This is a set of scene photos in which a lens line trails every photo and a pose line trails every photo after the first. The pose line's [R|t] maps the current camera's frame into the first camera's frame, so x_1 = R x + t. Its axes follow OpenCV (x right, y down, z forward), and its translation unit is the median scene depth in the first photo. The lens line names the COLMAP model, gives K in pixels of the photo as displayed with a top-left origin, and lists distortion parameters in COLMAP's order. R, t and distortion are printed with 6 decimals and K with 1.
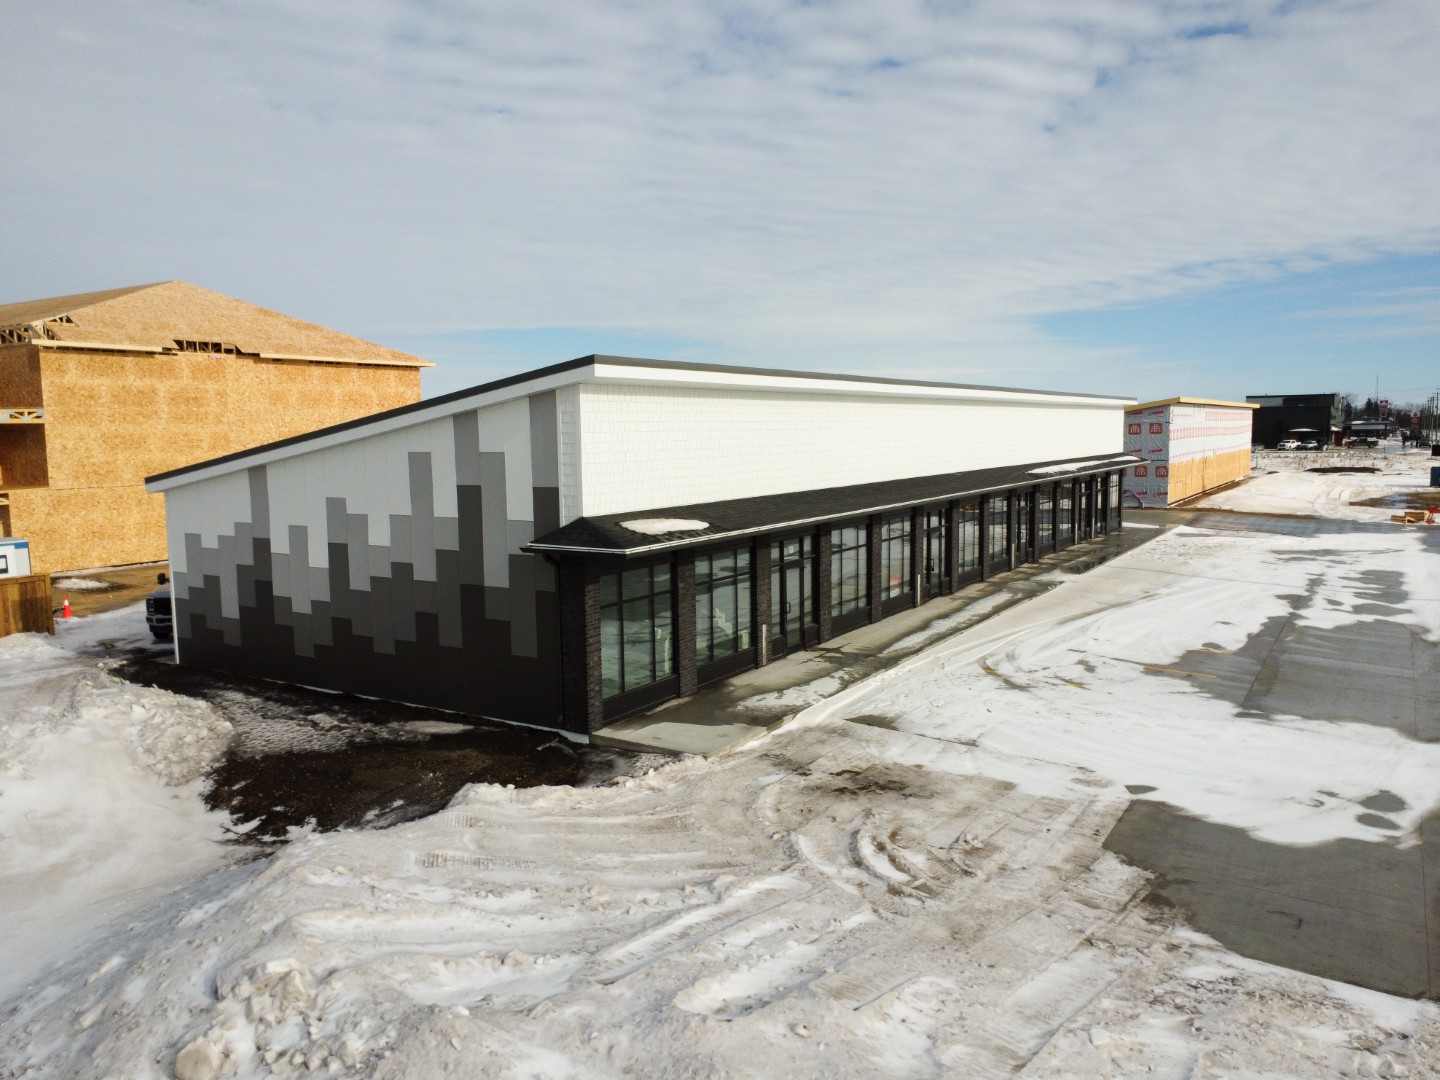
lens RADIAL K [[1067.1, 0, 727.3], [0, 1067.1, 534.4], [0, 0, 1]] dist [0.005058, -0.002474]
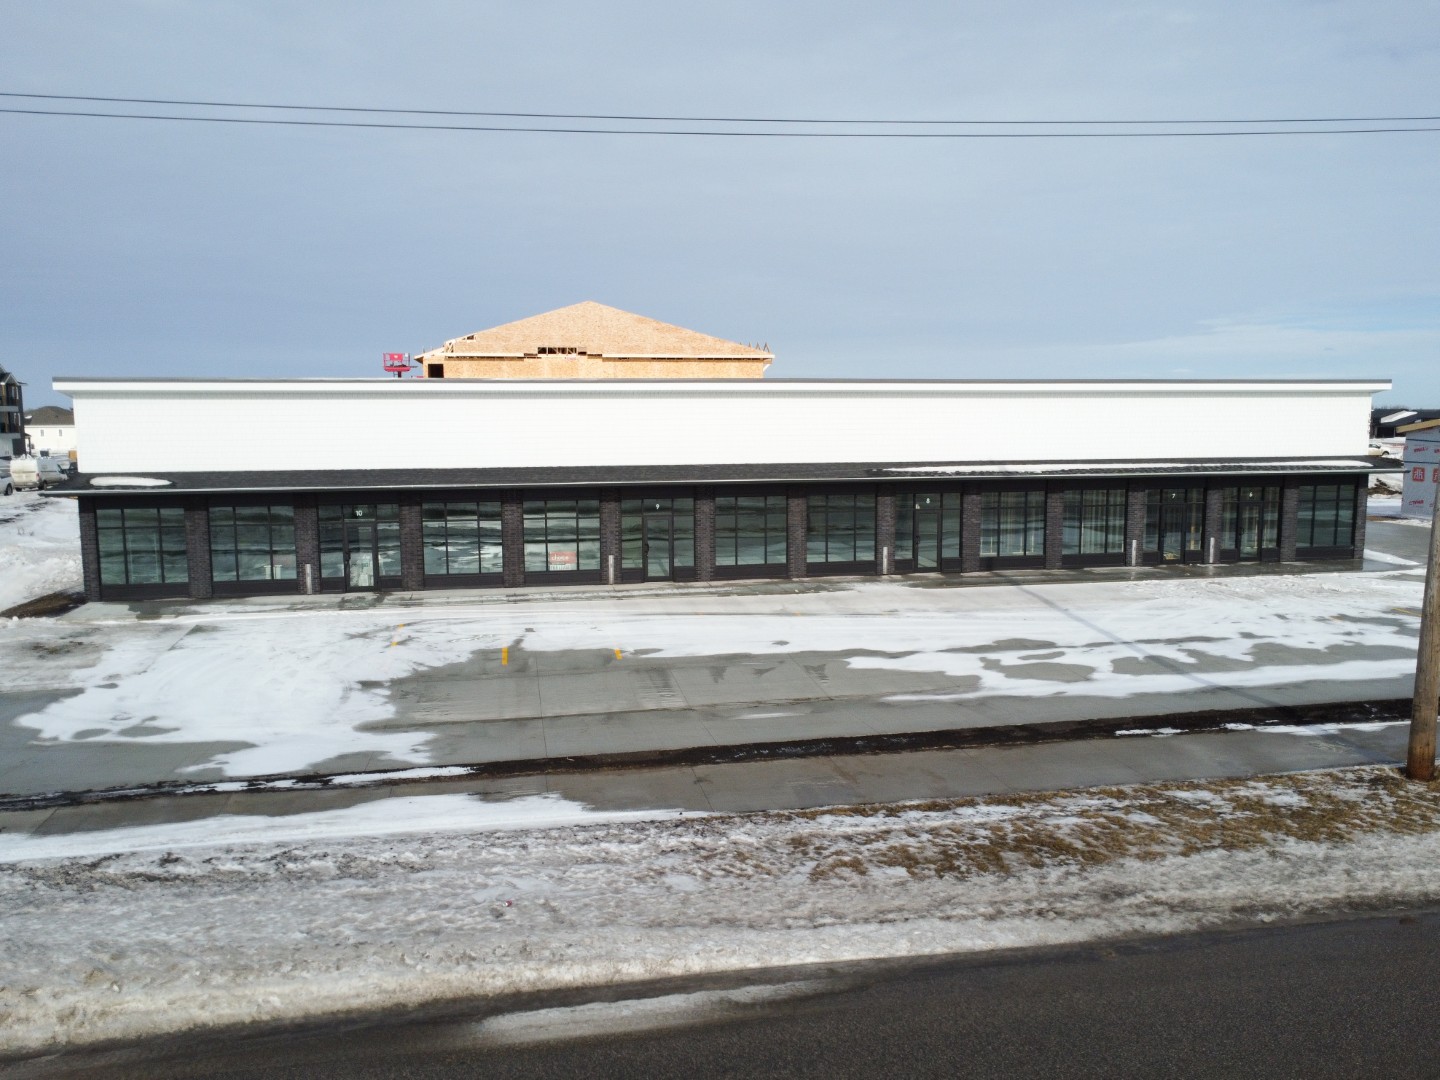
lens RADIAL K [[1067.1, 0, 727.3], [0, 1067.1, 534.4], [0, 0, 1]] dist [0.005058, -0.002474]
pose [[0.685217, 0.091344, -0.722589, 0.679031], [-0.075811, 0.995660, 0.053973, -0.032442], [0.724383, 0.017797, 0.689168, 0.220801]]
